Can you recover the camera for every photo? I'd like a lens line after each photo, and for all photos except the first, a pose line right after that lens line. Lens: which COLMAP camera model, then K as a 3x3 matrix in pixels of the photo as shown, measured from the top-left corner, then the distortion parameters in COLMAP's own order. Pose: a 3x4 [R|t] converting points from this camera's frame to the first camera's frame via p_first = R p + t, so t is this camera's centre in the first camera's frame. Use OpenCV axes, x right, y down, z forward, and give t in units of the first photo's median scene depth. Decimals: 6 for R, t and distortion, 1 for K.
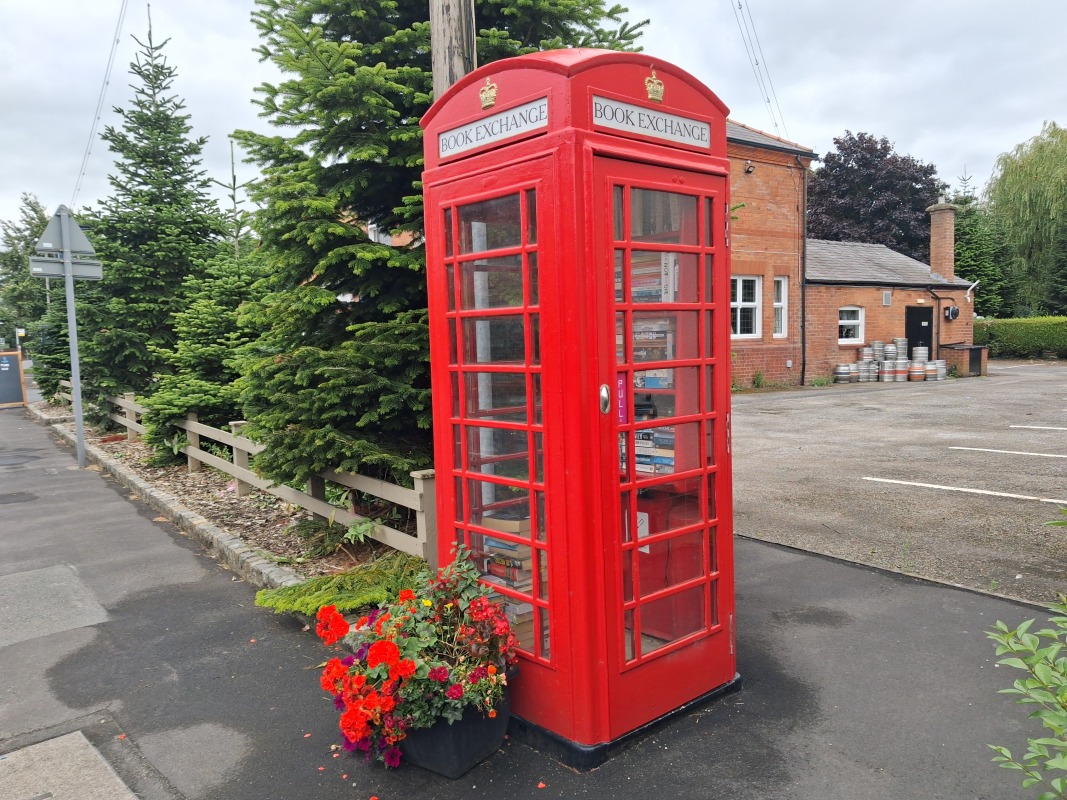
lens RADIAL K [[837.3, 0, 533.5], [0, 837.3, 400.0], [0, 0, 1]] dist [0.067075, -0.203747]
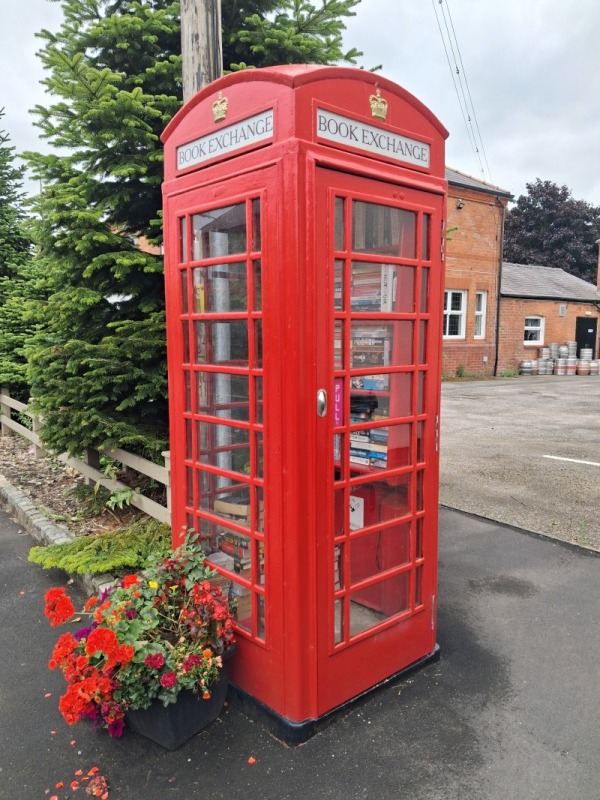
lens RADIAL K [[621.5, 0, 297.7], [0, 621.5, 403.2], [0, 0, 1]] dist [0.008214, -0.034802]
pose [[0.999602, 0.027006, 0.008183, 0.039316], [-0.027318, 0.998794, 0.040797, -0.025576], [-0.007071, -0.041004, 0.999134, 0.179418]]
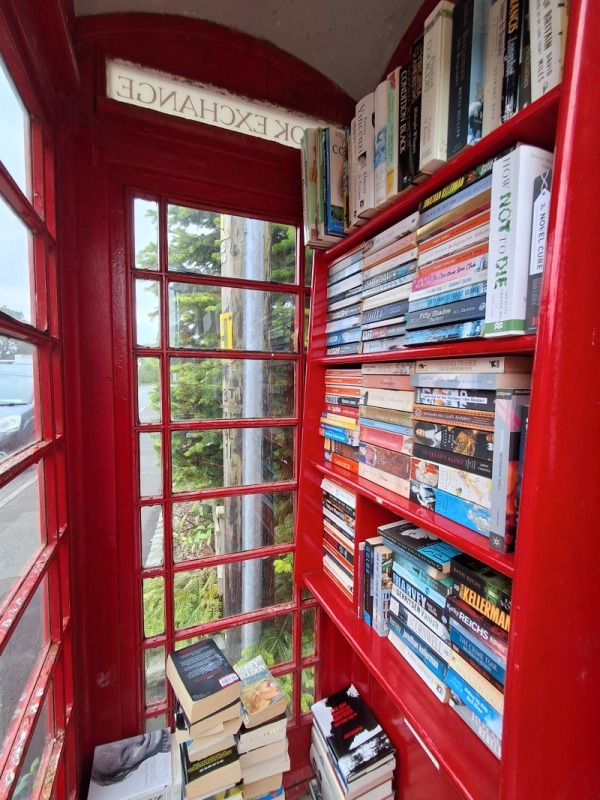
lens RADIAL K [[364.3, 0, 300.0], [0, 364.3, 400.0], [0, 0, 1]] dist [0.000231, 0.000125]
pose [[0.941844, 0.059089, -0.330816, 0.120854], [-0.060368, 0.998156, 0.006415, -0.068575], [0.330585, 0.013929, 0.943673, 0.757940]]
